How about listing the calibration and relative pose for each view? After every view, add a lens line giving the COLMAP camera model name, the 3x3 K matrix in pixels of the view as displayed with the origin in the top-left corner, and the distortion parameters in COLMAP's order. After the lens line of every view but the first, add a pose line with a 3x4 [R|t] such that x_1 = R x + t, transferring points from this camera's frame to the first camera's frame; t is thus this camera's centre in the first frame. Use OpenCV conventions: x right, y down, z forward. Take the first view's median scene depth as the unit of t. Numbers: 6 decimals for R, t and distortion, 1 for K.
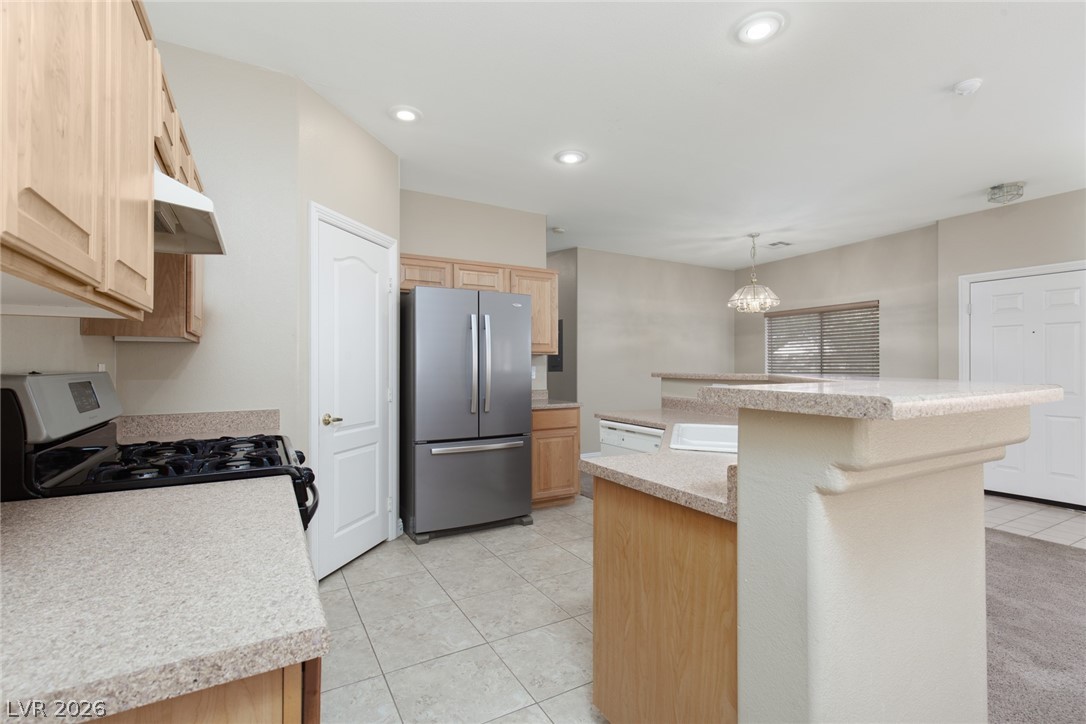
lens RADIAL K [[491.7, 0, 544.6], [0, 491.7, 364.0], [0, 0, 1]] dist [0.005822, -0.000214]
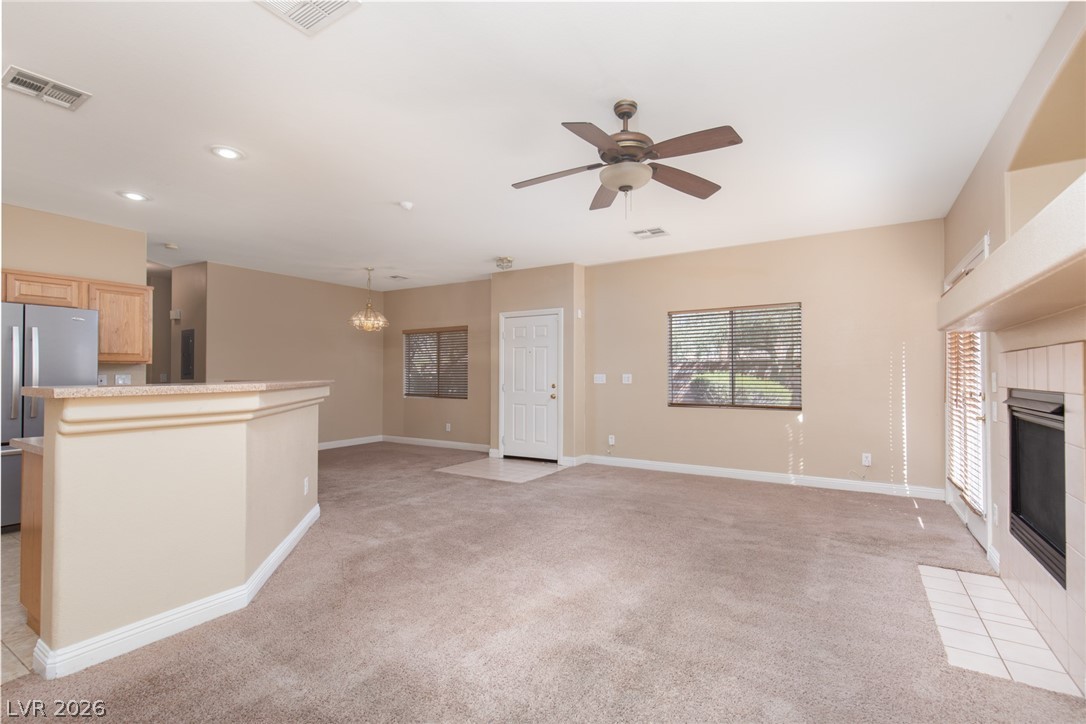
lens RADIAL K [[491.7, 0, 543.4], [0, 491.7, 369.0], [0, 0, 1]] dist [0.005822, -0.000214]
pose [[0.878495, 0.002952, 0.477742, 0.271807], [-0.000829, 0.999989, -0.004655, -0.003502], [-0.477750, 0.003694, 0.878488, -0.381741]]
